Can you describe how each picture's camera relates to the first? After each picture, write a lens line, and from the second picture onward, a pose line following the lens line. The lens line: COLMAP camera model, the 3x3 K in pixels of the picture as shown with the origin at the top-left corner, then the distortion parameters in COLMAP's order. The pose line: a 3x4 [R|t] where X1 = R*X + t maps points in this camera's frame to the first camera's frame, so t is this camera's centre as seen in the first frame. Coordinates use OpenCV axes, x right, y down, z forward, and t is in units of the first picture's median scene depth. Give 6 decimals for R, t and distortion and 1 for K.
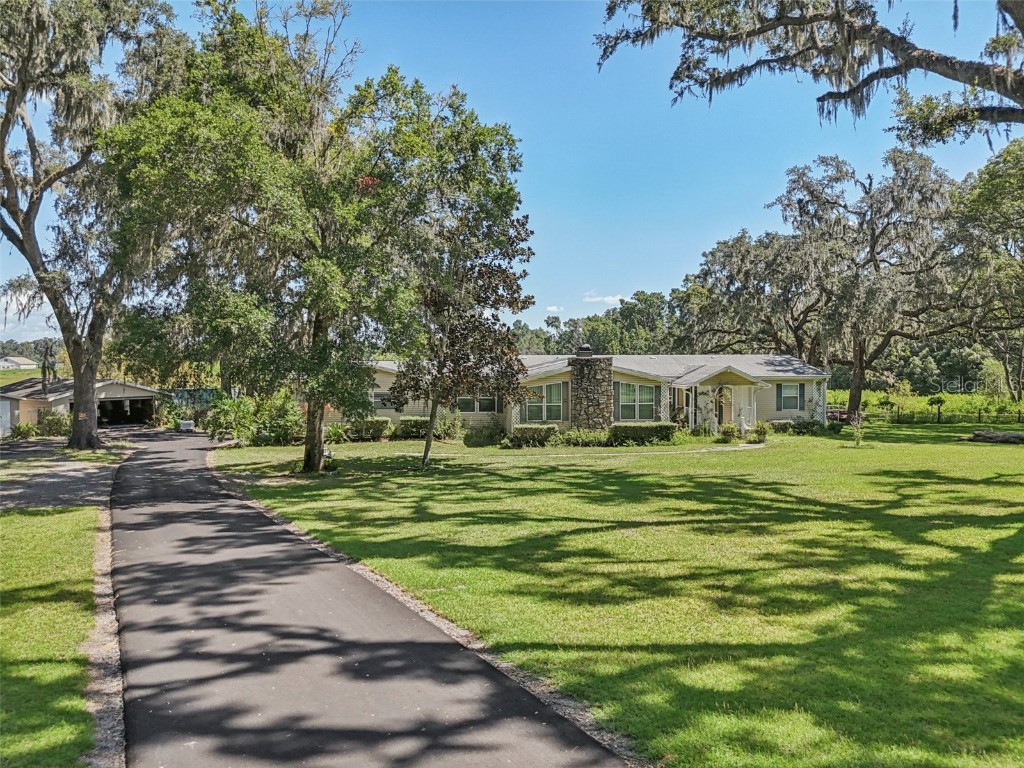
lens RADIAL K [[752.7, 0, 516.3], [0, 752.7, 387.5], [0, 0, 1]] dist [0.061221, -0.063284]
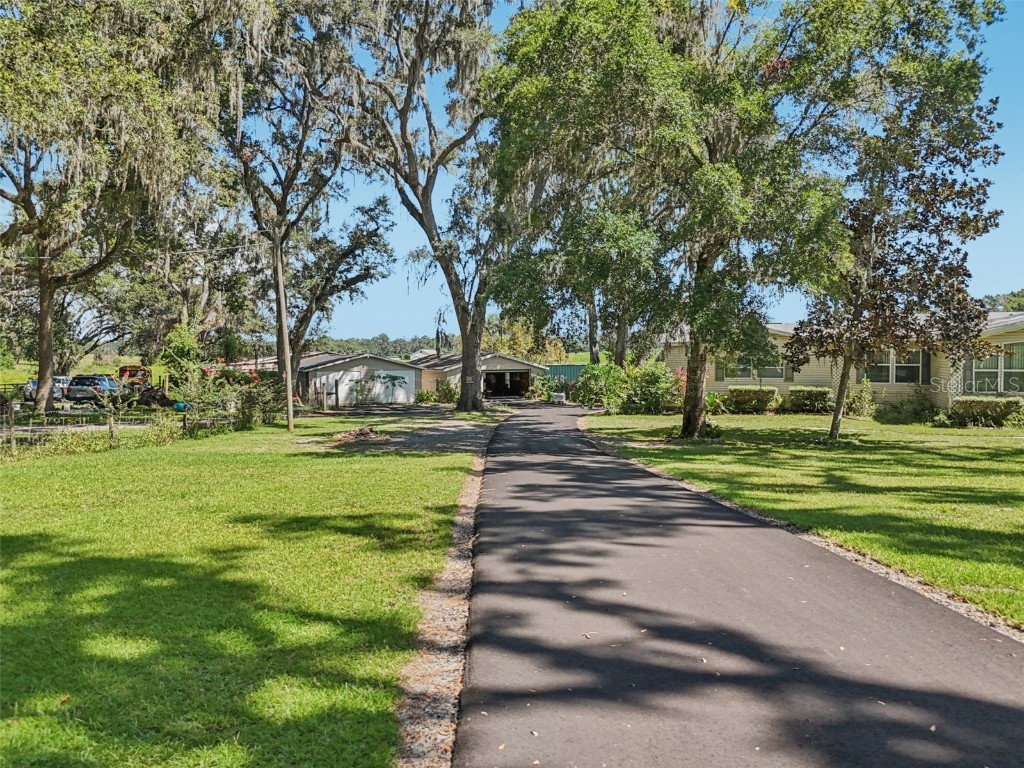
lens RADIAL K [[752.7, 0, 517.0], [0, 752.7, 384.5], [0, 0, 1]] dist [0.061221, -0.063284]
pose [[0.894018, 0.016305, -0.447733, -0.051221], [-0.012818, 0.999859, 0.010816, 0.034087], [0.447847, -0.003931, 0.894102, 0.116033]]
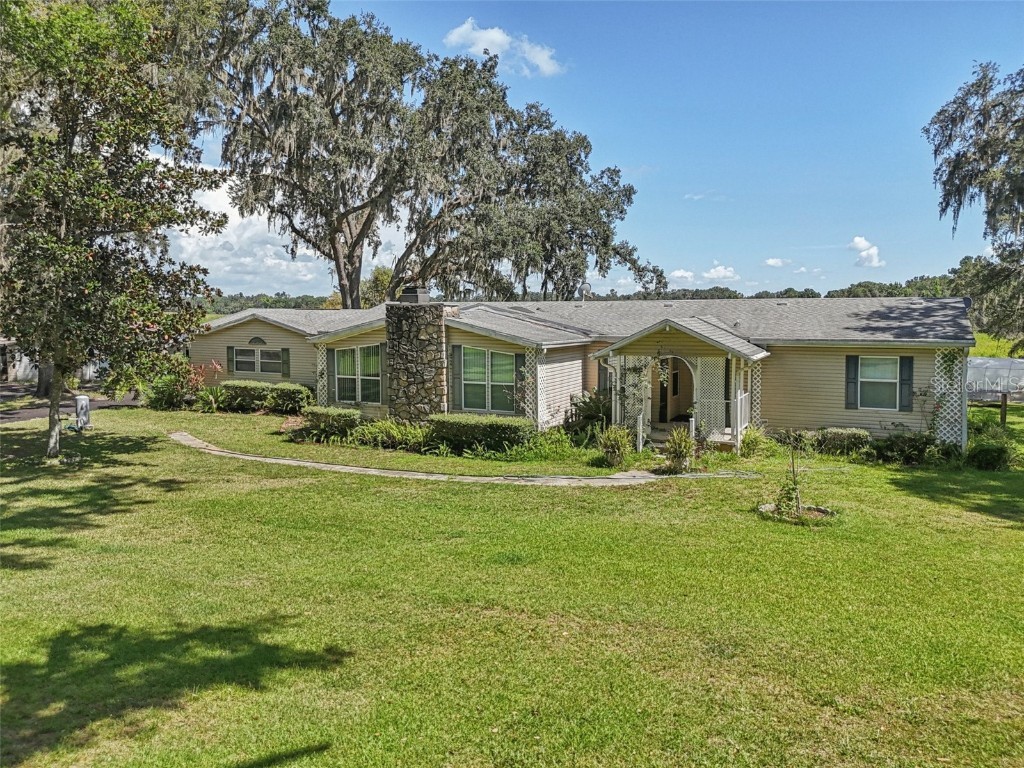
lens RADIAL K [[752.7, 0, 511.2], [0, 752.7, 383.5], [0, 0, 1]] dist [0.061221, -0.063284]
pose [[0.830308, 0.052142, -0.554860, 0.499915], [-0.019006, 0.997684, 0.065314, -0.017013], [0.556981, -0.043686, 0.829376, 0.522352]]
